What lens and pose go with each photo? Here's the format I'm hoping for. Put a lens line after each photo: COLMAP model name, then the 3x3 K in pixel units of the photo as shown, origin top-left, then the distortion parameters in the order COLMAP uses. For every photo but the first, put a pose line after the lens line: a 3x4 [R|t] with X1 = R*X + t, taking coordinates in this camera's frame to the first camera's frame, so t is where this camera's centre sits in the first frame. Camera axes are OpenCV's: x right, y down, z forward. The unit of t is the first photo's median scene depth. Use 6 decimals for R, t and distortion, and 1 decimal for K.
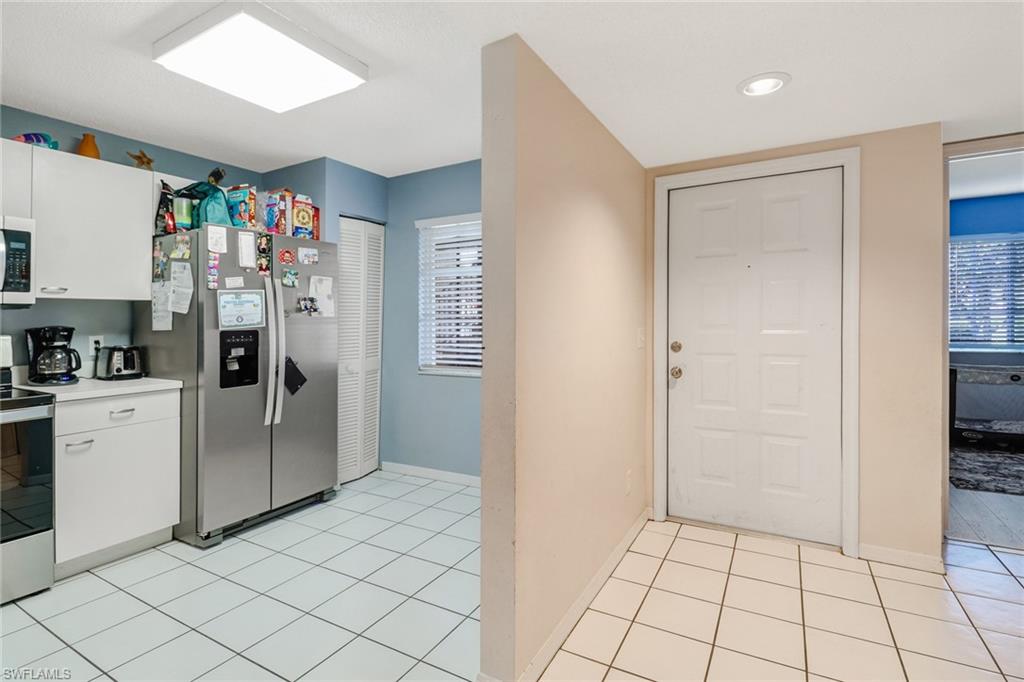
lens RADIAL K [[496.8, 0, 508.8], [0, 496.8, 299.4], [0, 0, 1]] dist [-0.000565, -0.015497]
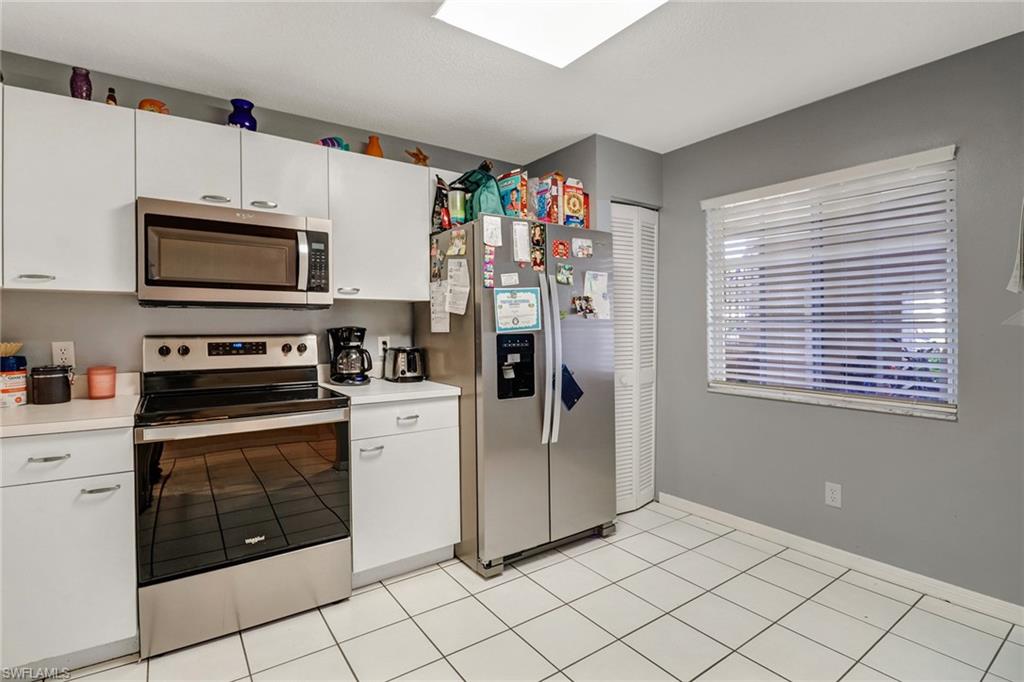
lens RADIAL K [[492.3, 0, 512.8], [0, 492.3, 323.5], [0, 0, 1]] dist [-0.025751, -0.000100]
pose [[0.905828, 0.009938, -0.423529, -0.173741], [0.006779, 0.999257, 0.037947, 0.010921], [0.423591, -0.037245, 0.905088, 0.204012]]
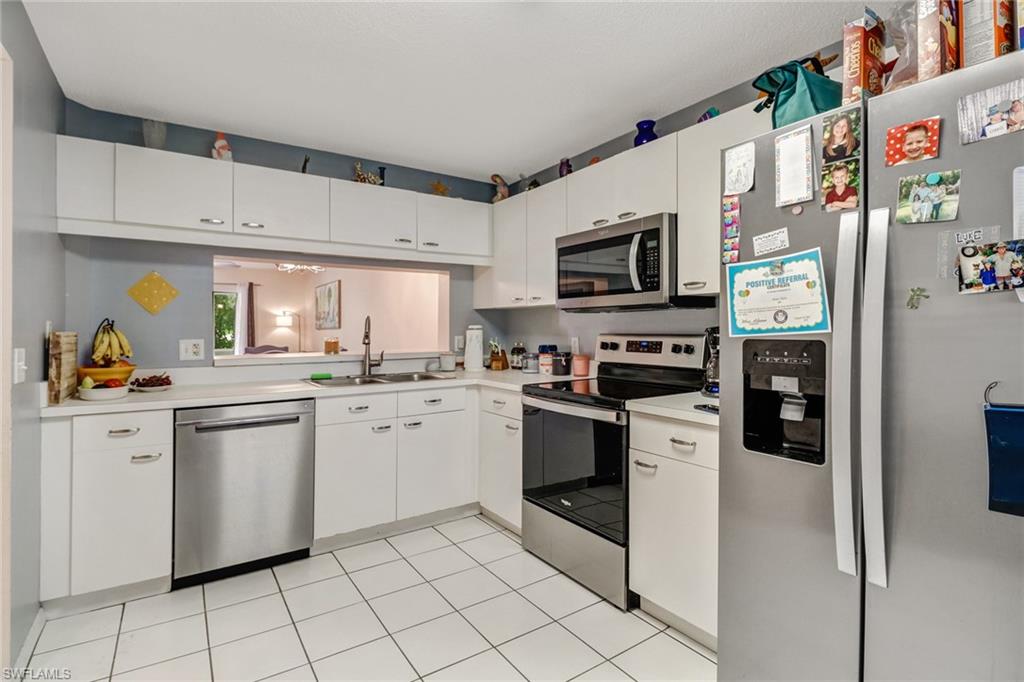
lens RADIAL K [[492.3, 0, 512.8], [0, 492.3, 323.5], [0, 0, 1]] dist [-0.025751, -0.000100]
pose [[-0.439191, 0.008995, -0.898349, -0.002180], [0.051431, 0.998562, -0.015145, 0.040045], [0.896920, -0.052855, -0.439022, 0.959470]]
